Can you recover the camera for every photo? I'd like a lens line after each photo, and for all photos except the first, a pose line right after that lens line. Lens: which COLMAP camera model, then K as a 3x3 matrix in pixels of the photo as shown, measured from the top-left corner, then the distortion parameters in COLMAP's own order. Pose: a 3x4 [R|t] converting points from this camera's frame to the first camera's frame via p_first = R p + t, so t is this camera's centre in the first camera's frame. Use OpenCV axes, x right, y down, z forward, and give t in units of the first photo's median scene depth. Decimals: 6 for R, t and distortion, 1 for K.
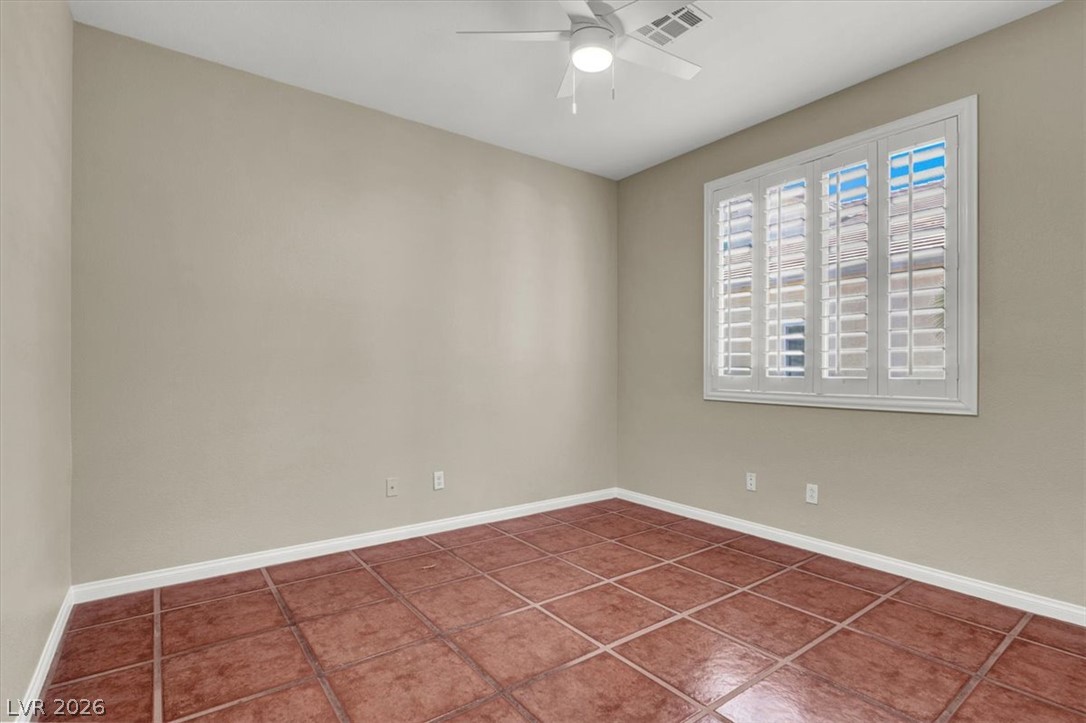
lens RADIAL K [[523.8, 0, 539.0], [0, 523.8, 362.7], [0, 0, 1]] dist [-0.025441, 0.000206]
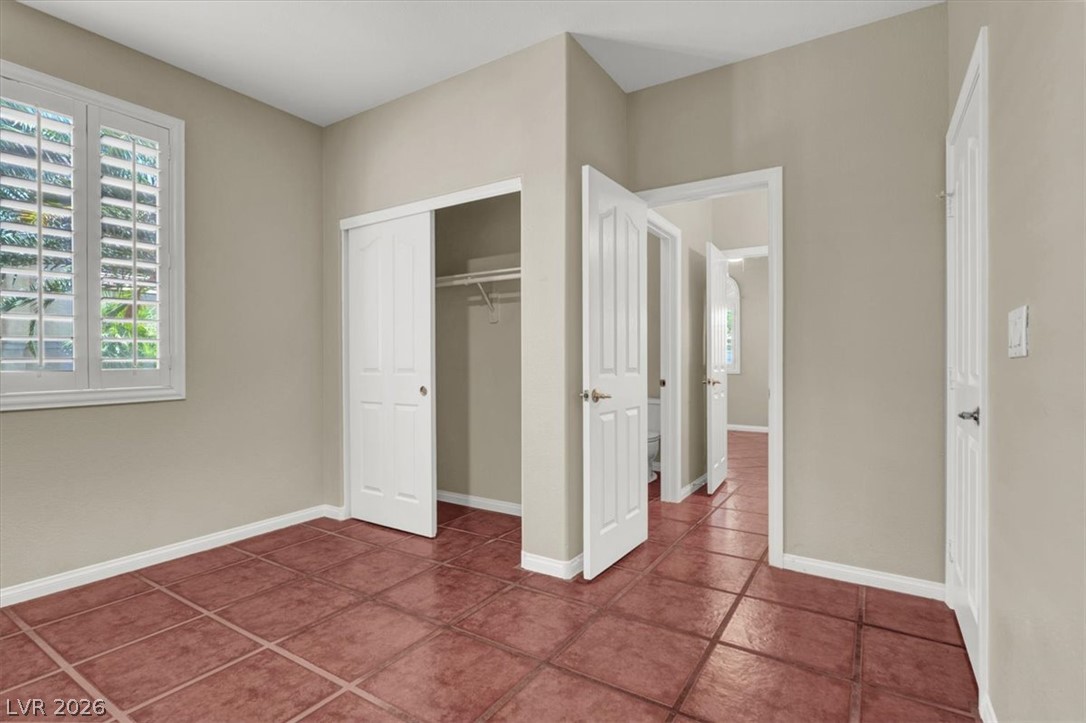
lens RADIAL K [[523.8, 0, 539.0], [0, 523.8, 362.7], [0, 0, 1]] dist [-0.025441, 0.000206]
pose [[-0.359739, -0.011275, 0.932985, -0.519676], [-0.003838, 0.999936, 0.010605, 0.005086], [-0.933045, 0.000234, -0.359760, 0.679280]]
